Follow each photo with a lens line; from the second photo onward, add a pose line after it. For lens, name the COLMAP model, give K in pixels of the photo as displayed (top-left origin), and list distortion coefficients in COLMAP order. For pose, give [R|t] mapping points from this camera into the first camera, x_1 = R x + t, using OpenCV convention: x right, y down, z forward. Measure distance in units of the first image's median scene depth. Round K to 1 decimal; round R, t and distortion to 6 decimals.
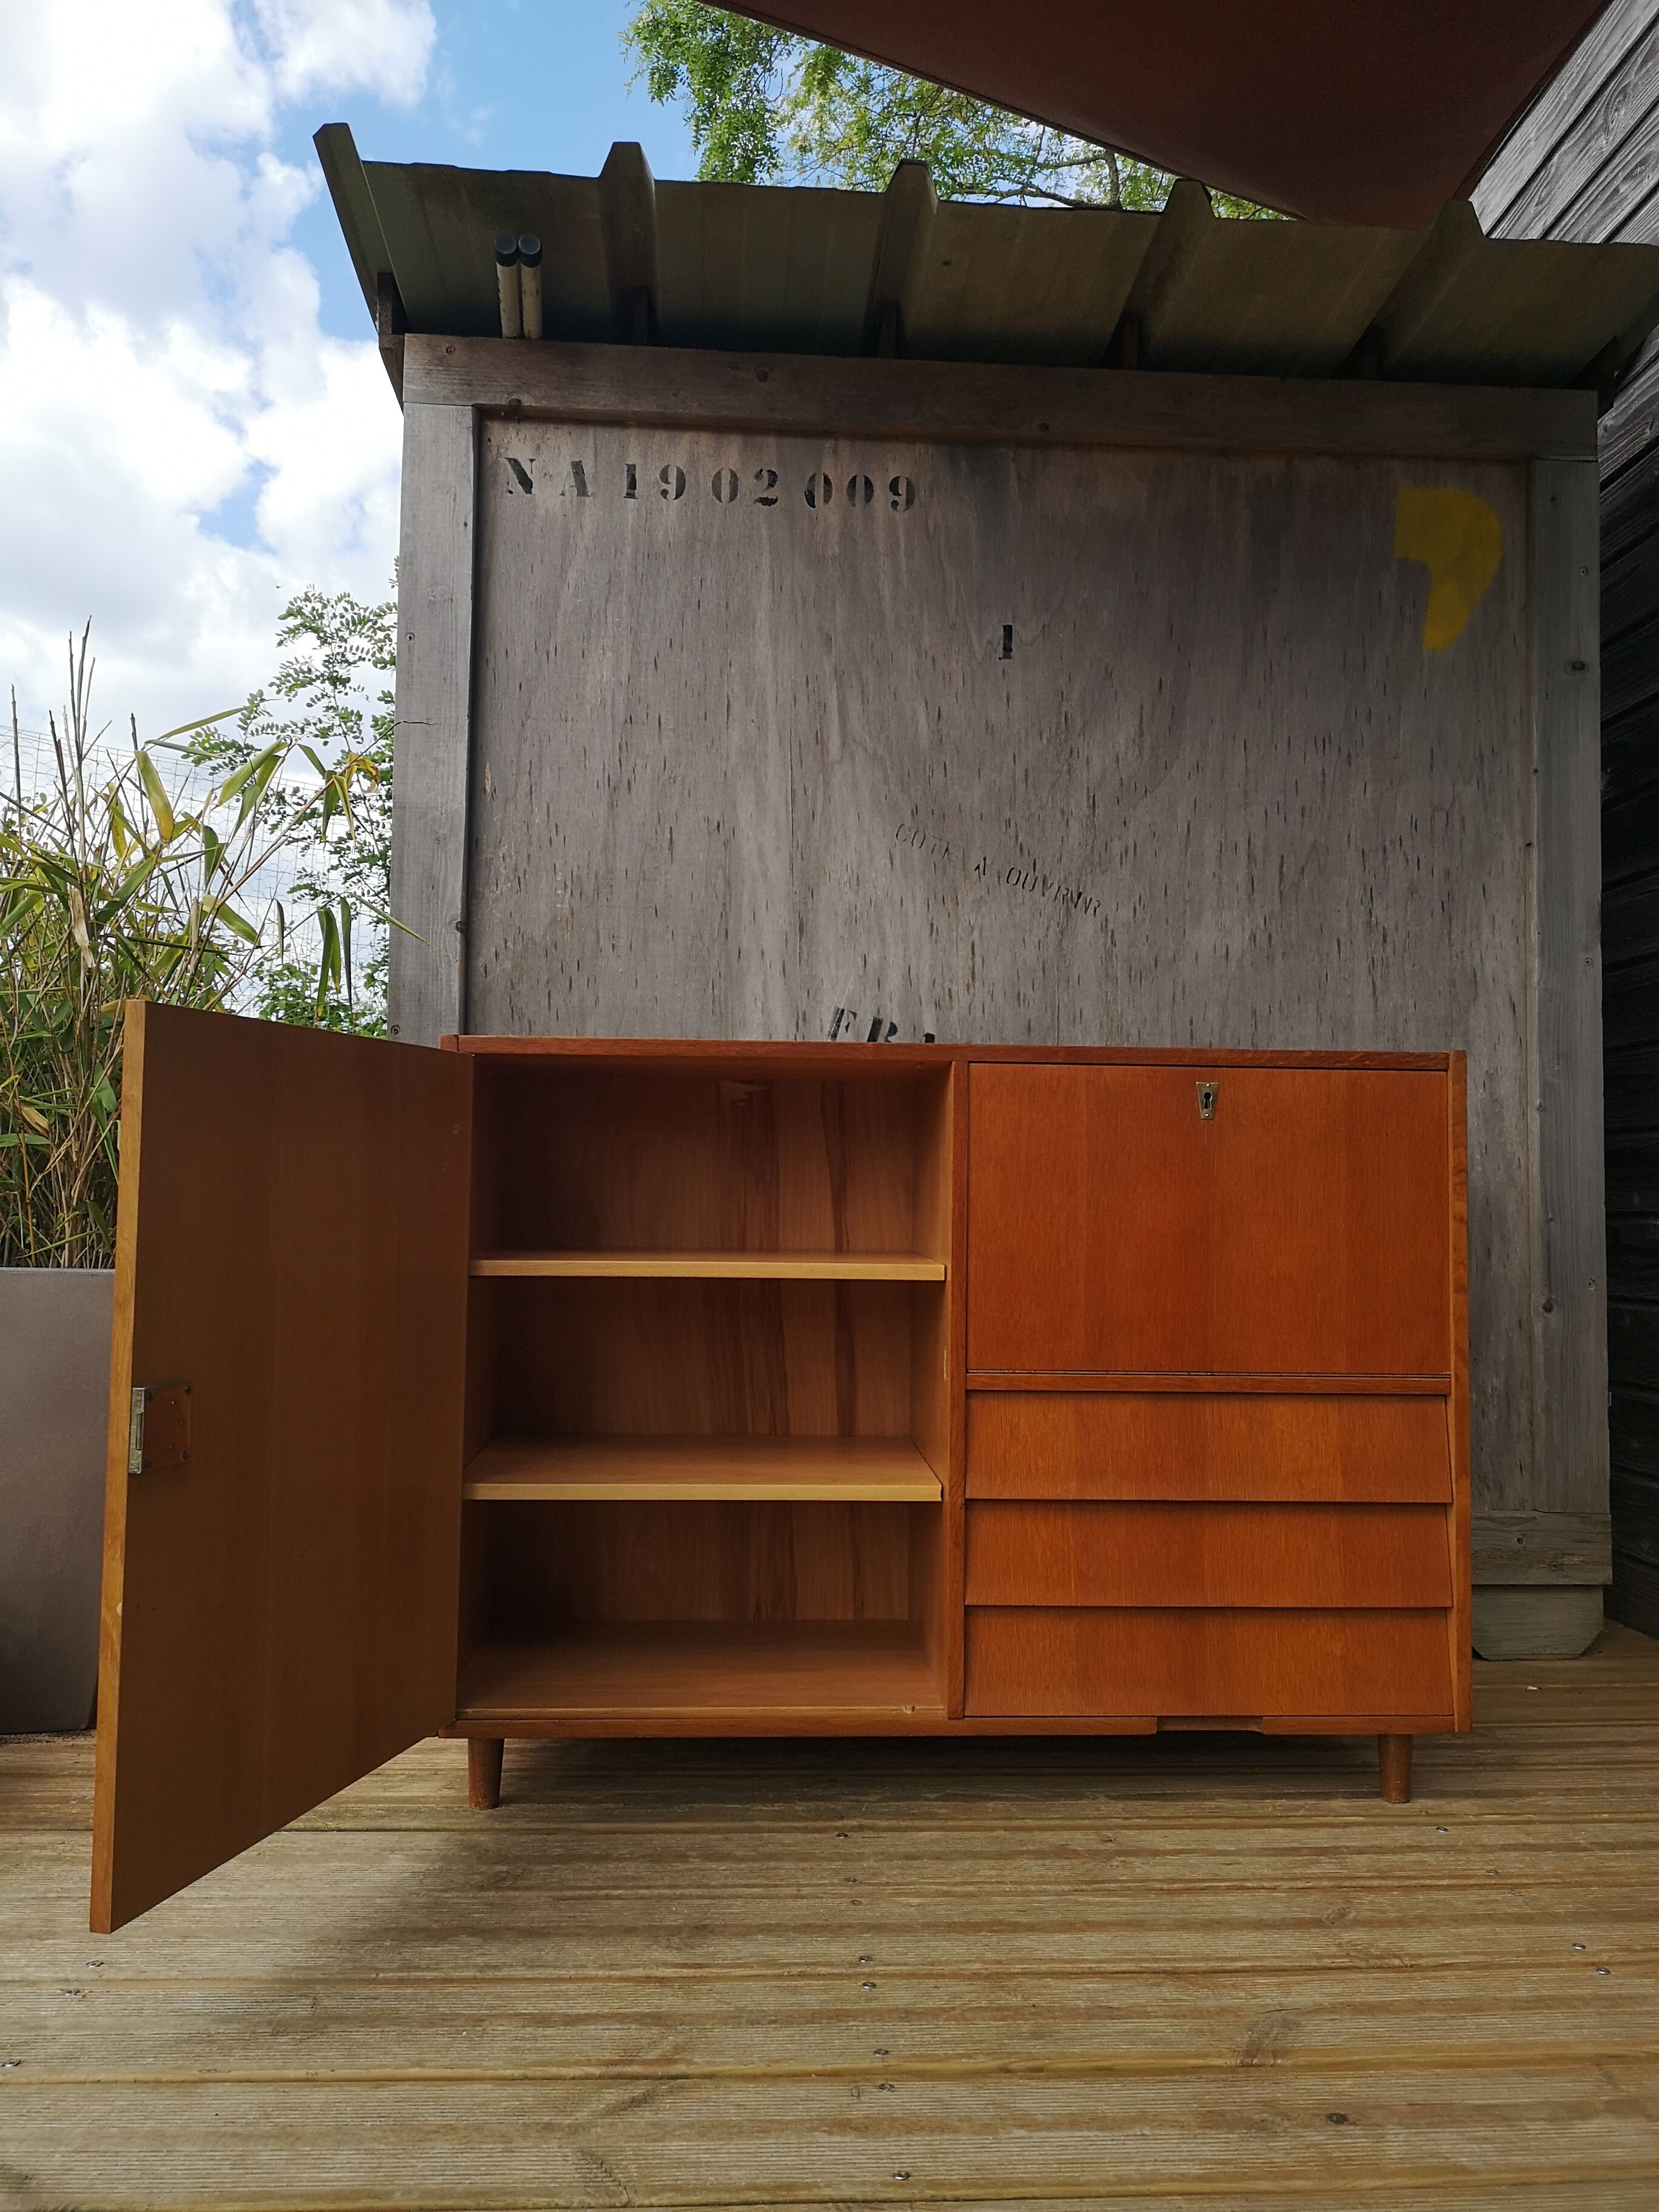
lens RADIAL K [[1698.0, 0, 837.8], [0, 1698.0, 1103.5], [0, 0, 1]] dist [0.070113, -0.083851]
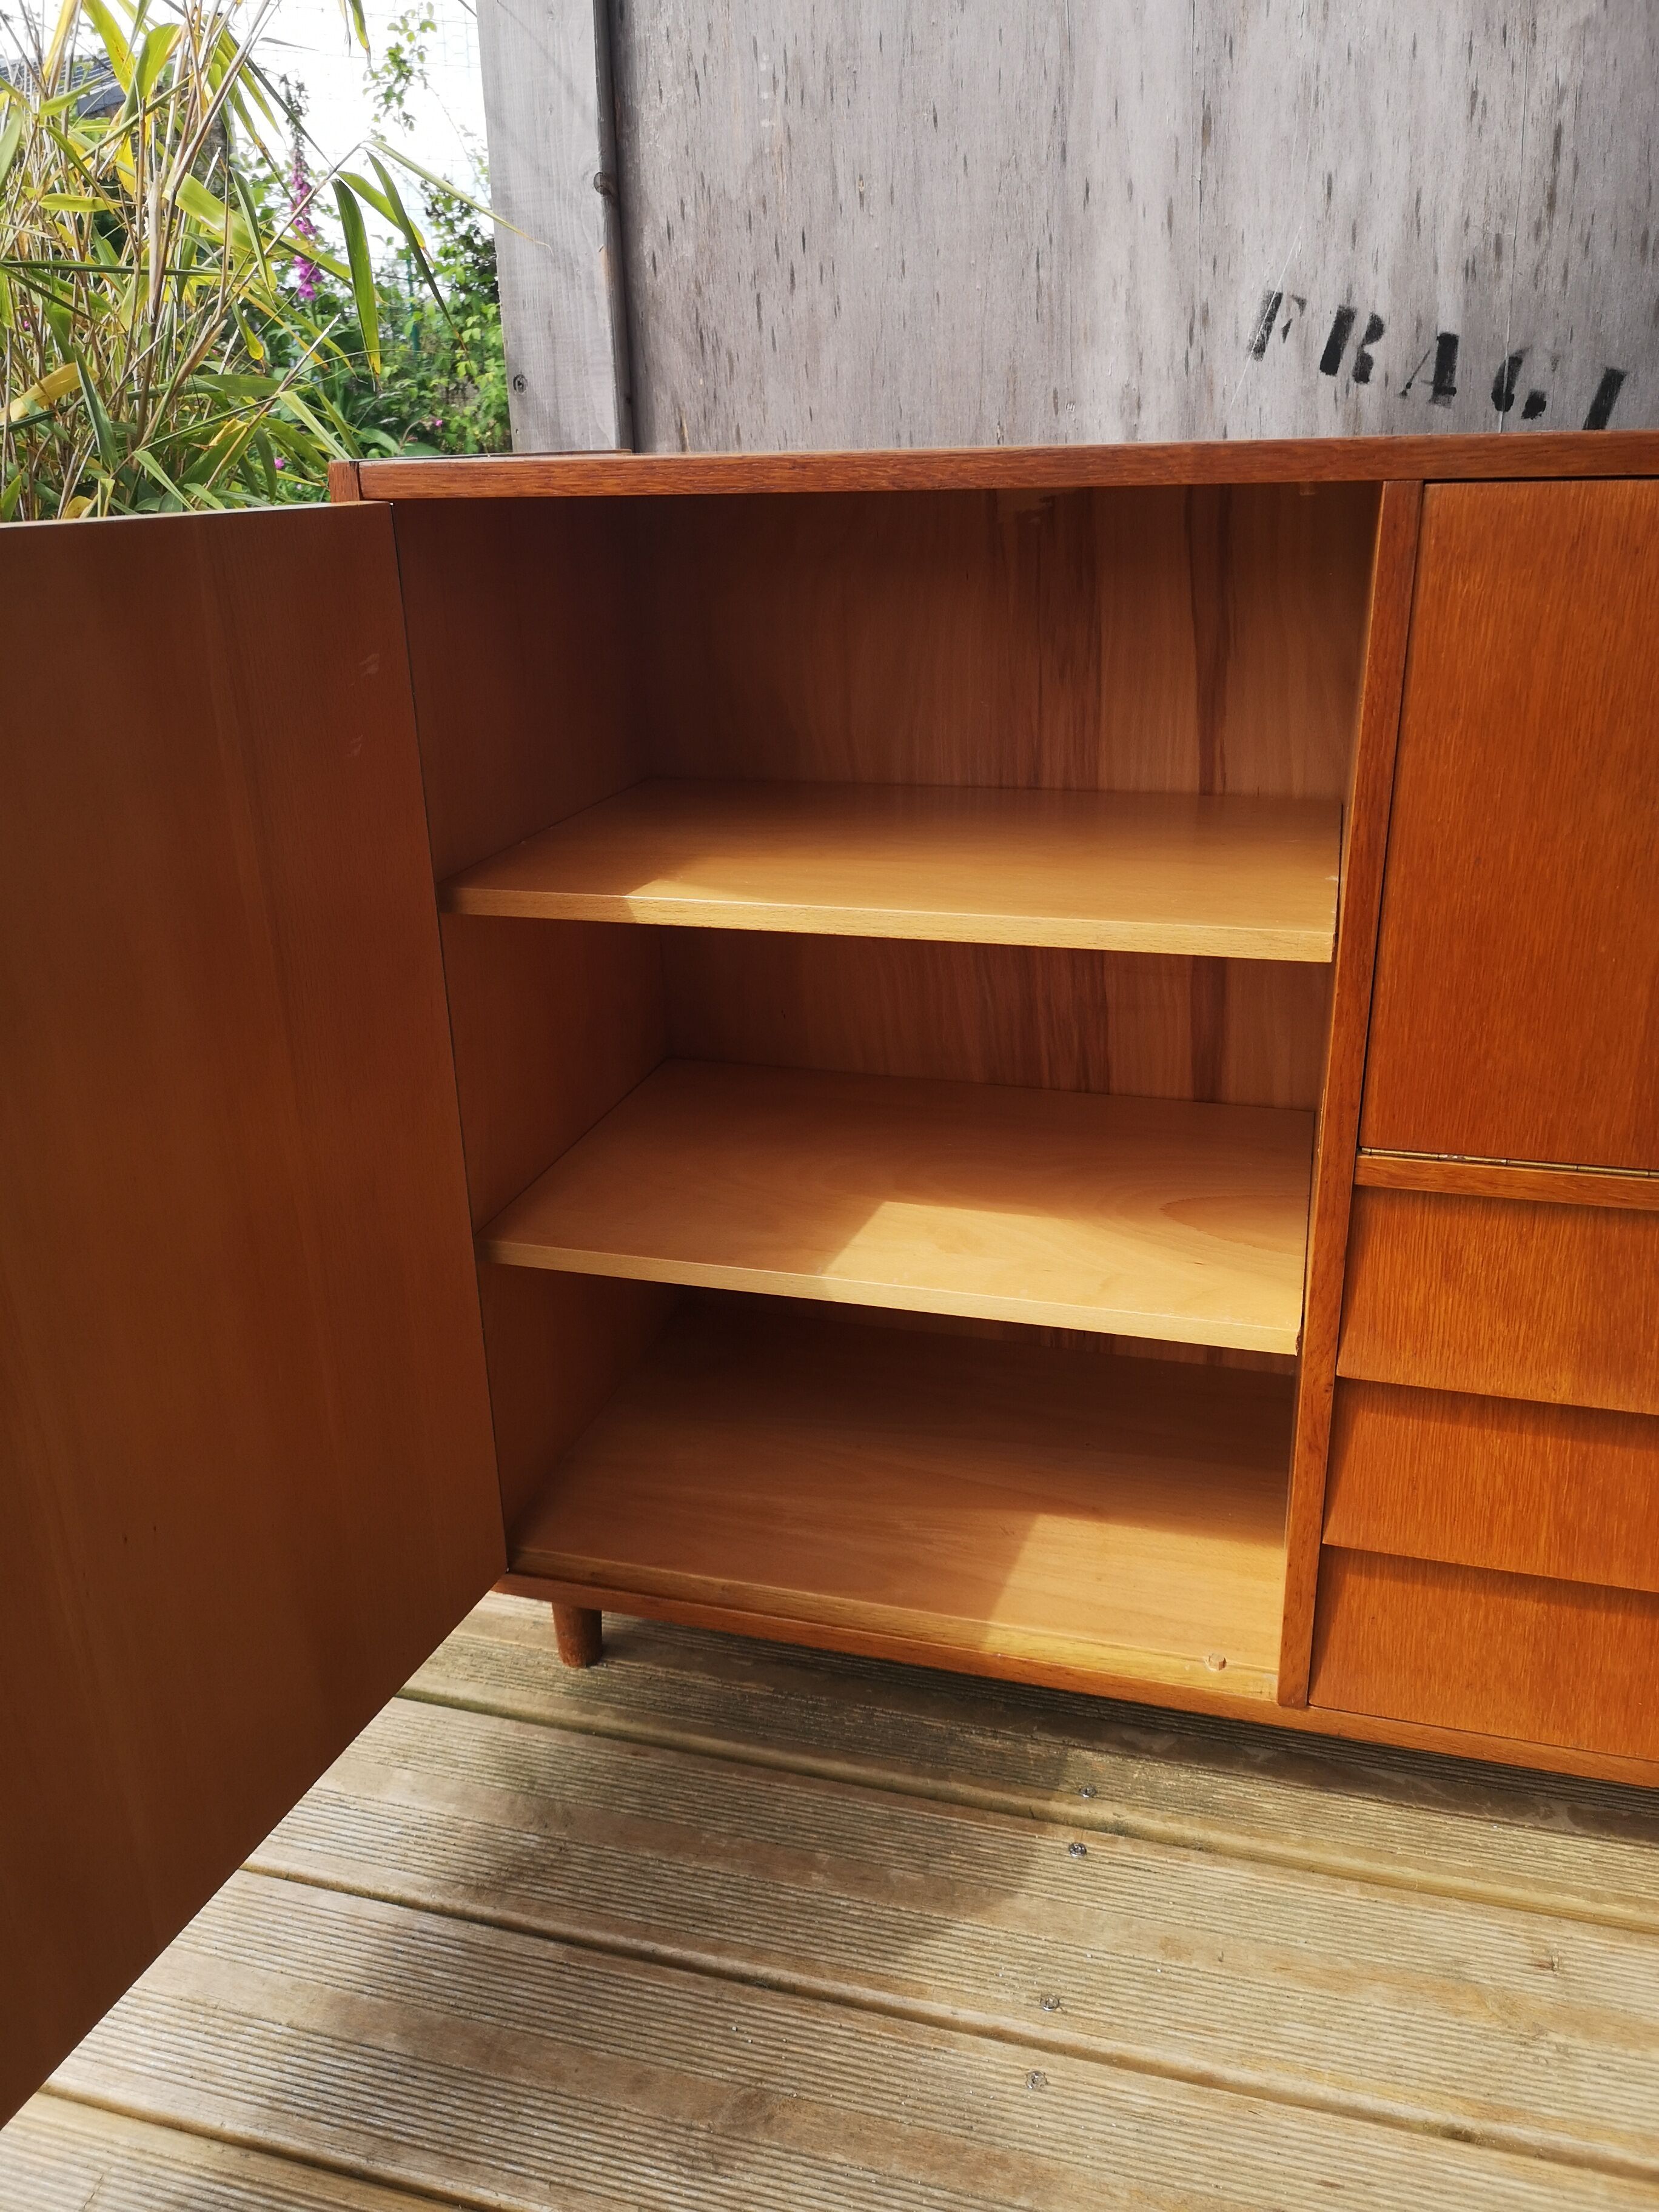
lens RADIAL K [[1710.5, 0, 834.6], [0, 1710.5, 1102.9], [0, 0, 1]] dist [0.060880, -0.077316]
pose [[0.943770, 0.086106, -0.319193, 0.066465], [0.050878, 0.916157, 0.397577, -0.045642], [0.326665, -0.391461, 0.860261, 0.386875]]
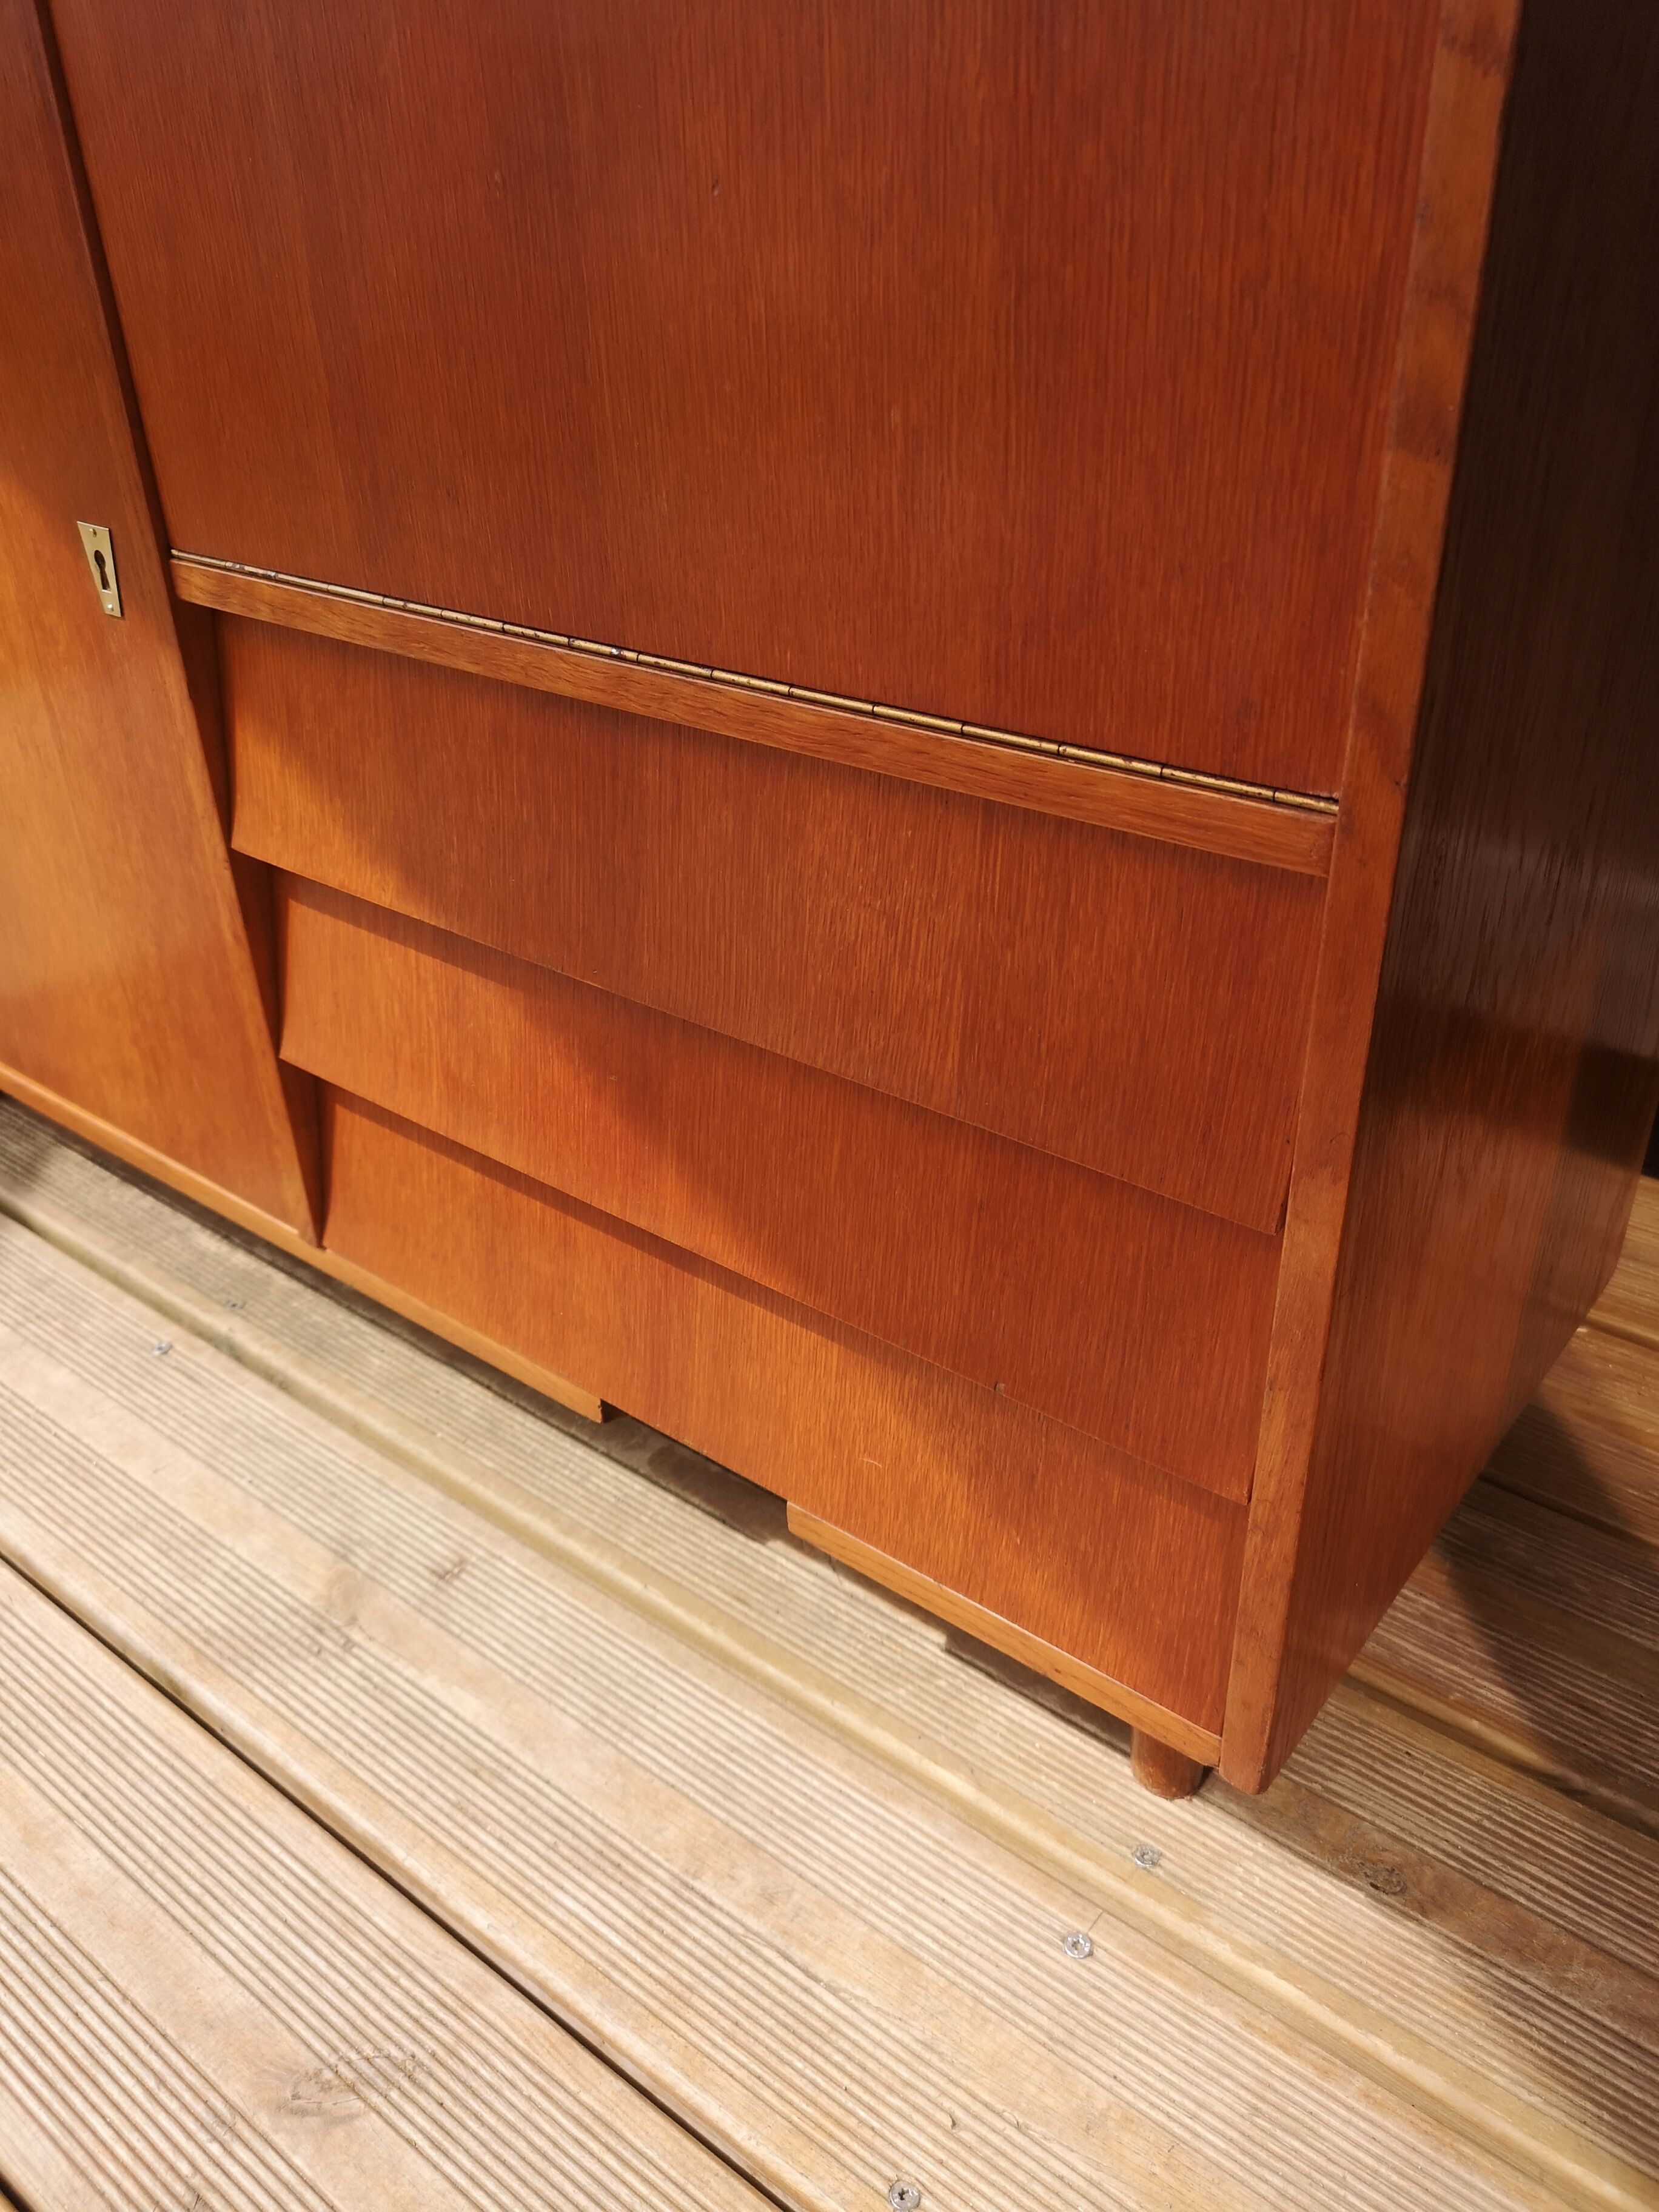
lens RADIAL K [[1727.0, 0, 835.3], [0, 1727.0, 1103.4], [0, 0, 1]] dist [0.037525, -0.048317]
pose [[0.742228, 0.312996, -0.592564, 0.346054], [0.077398, 0.838274, 0.539728, 0.043140], [0.665663, -0.446465, 0.597965, 0.592462]]
